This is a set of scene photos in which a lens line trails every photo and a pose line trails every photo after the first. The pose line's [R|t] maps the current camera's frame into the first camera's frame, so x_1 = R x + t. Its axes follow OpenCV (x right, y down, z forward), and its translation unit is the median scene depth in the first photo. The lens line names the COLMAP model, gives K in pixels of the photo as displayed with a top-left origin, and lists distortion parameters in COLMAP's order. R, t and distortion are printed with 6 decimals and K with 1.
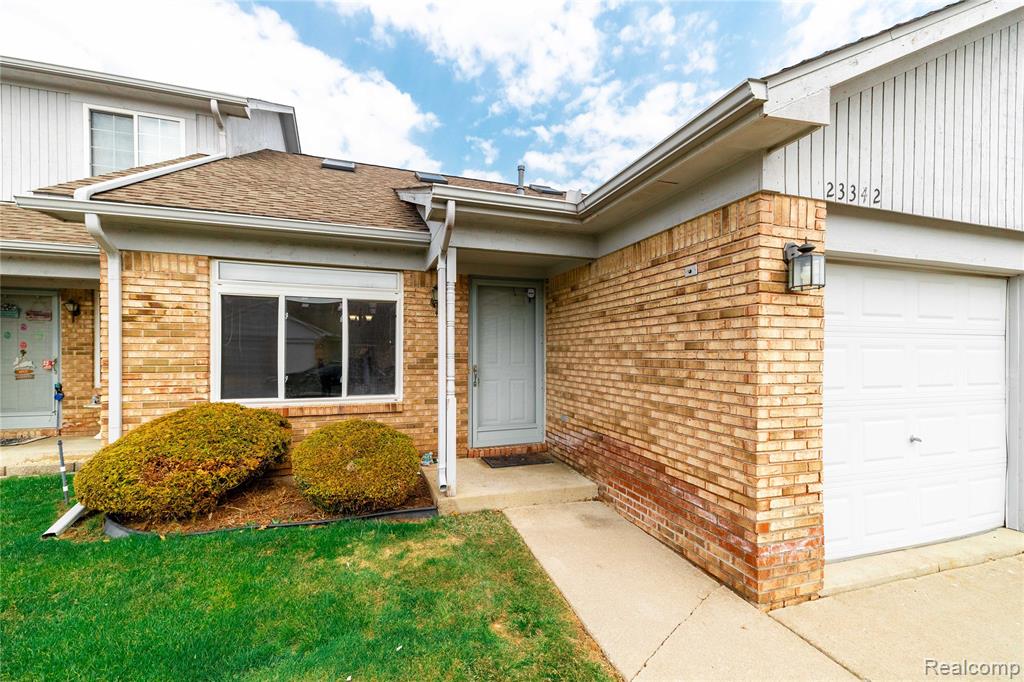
lens RADIAL K [[421.9, 0, 516.6], [0, 421.9, 338.5], [0, 0, 1]] dist [0.054726, -0.019210]
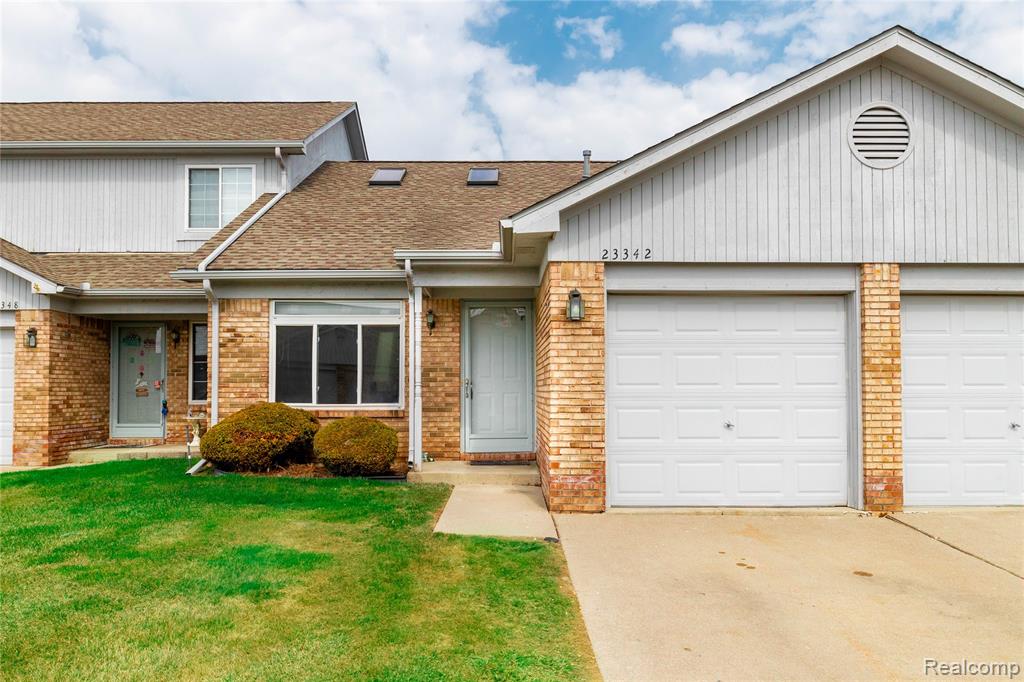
lens RADIAL K [[698.8, 0, 511.1], [0, 698.8, 314.2], [0, 0, 1]] dist [-0.002938, -0.000659]
pose [[0.956763, -0.035474, -0.288697, 0.699844], [0.016128, 0.997478, -0.069117, 0.027628], [0.290421, 0.061473, 0.954922, -0.943288]]
